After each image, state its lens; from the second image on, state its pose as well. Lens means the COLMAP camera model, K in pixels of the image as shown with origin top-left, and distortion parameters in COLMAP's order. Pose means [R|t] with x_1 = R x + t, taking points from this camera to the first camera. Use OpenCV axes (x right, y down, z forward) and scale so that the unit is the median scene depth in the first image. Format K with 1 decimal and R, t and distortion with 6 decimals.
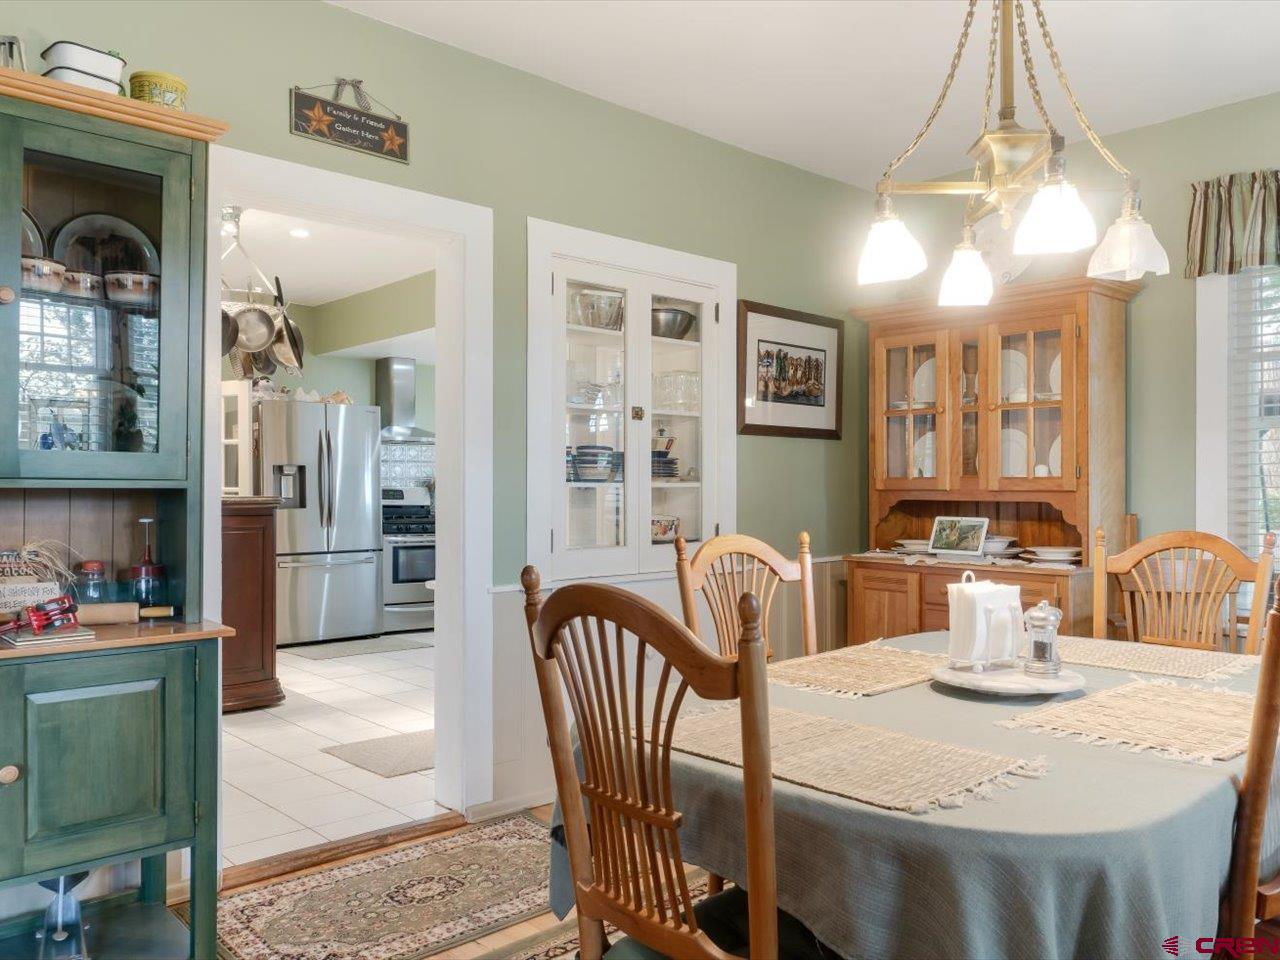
lens RADIAL K [[971.9, 0, 634.8], [0, 971.9, 488.1], [0, 0, 1]] dist [-0.010693, -0.002348]
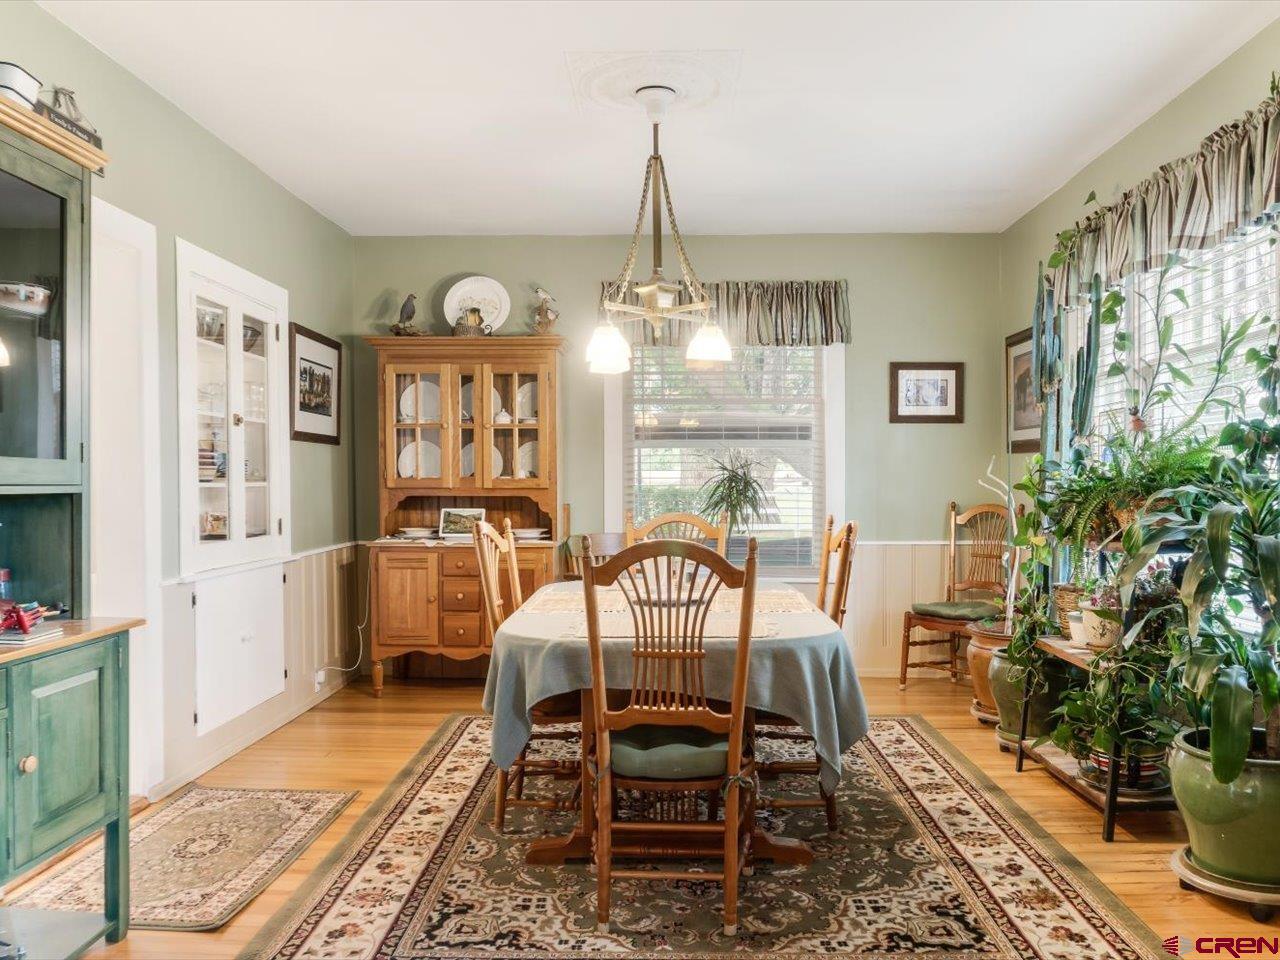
lens RADIAL K [[971.9, 0, 638.8], [0, 971.9, 482.1], [0, 0, 1]] dist [-0.010693, -0.002348]
pose [[0.712634, -0.001727, 0.701534, -0.414528], [0.001659, 0.999998, 0.000776, -0.006173], [-0.701534, 0.000611, 0.712636, -0.102490]]
